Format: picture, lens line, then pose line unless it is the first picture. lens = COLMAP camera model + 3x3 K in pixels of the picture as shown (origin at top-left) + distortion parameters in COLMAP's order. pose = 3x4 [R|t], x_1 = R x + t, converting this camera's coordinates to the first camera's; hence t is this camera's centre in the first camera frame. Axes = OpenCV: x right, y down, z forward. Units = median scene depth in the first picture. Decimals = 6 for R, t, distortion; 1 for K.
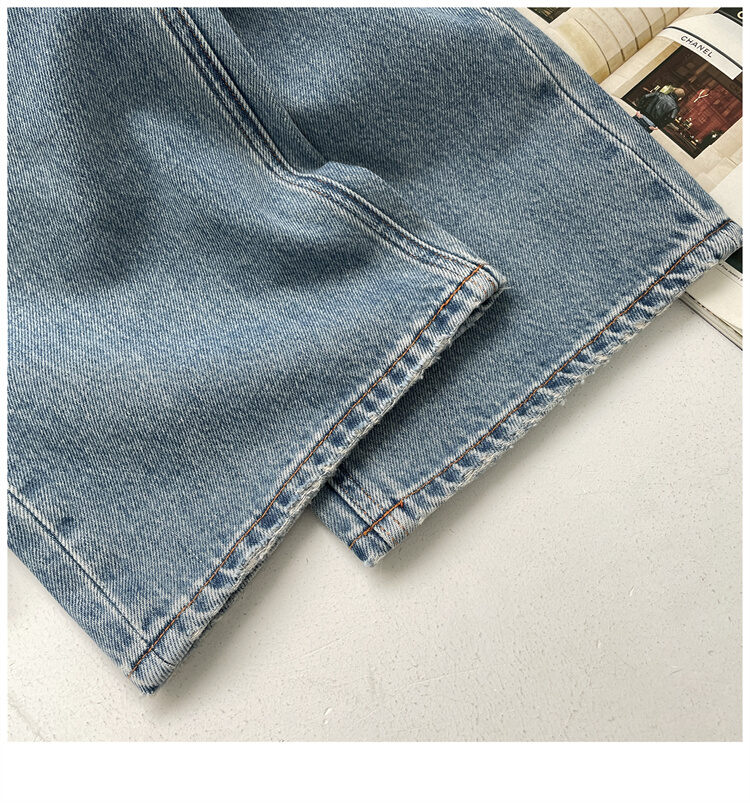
lens RADIAL K [[682.7, 0, 375.0], [0, 682.7, 401.5], [0, 0, 1]] dist [-0.003180, -0.074948]
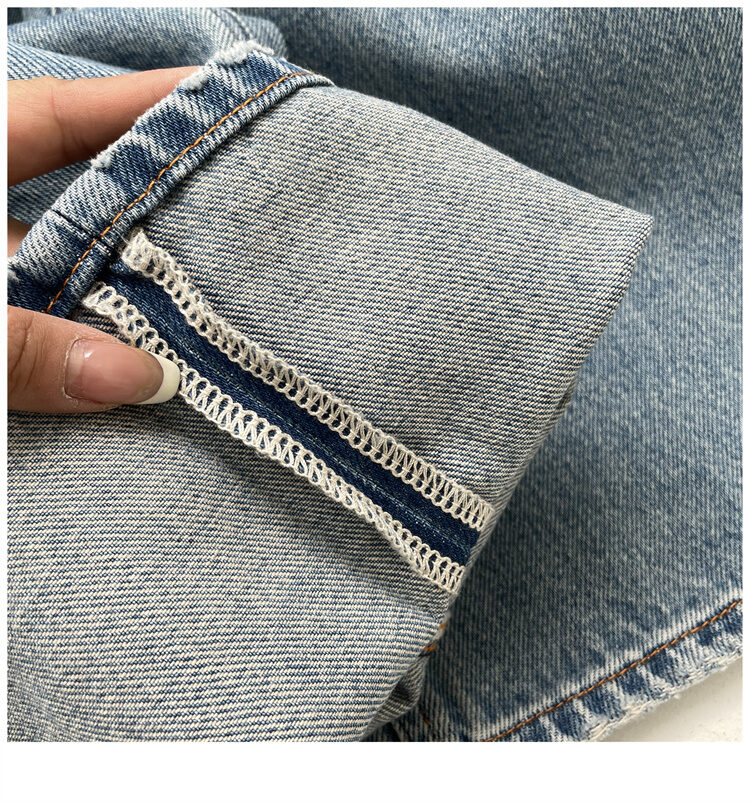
lens RADIAL K [[682.7, 0, 375.0], [0, 682.7, 401.5], [0, 0, 1]] dist [-0.003180, -0.074948]
pose [[0.970901, 0.224744, -0.082717, -0.064763], [-0.222677, 0.974315, 0.033547, -0.142158], [0.088132, -0.014152, 0.996008, 0.382382]]
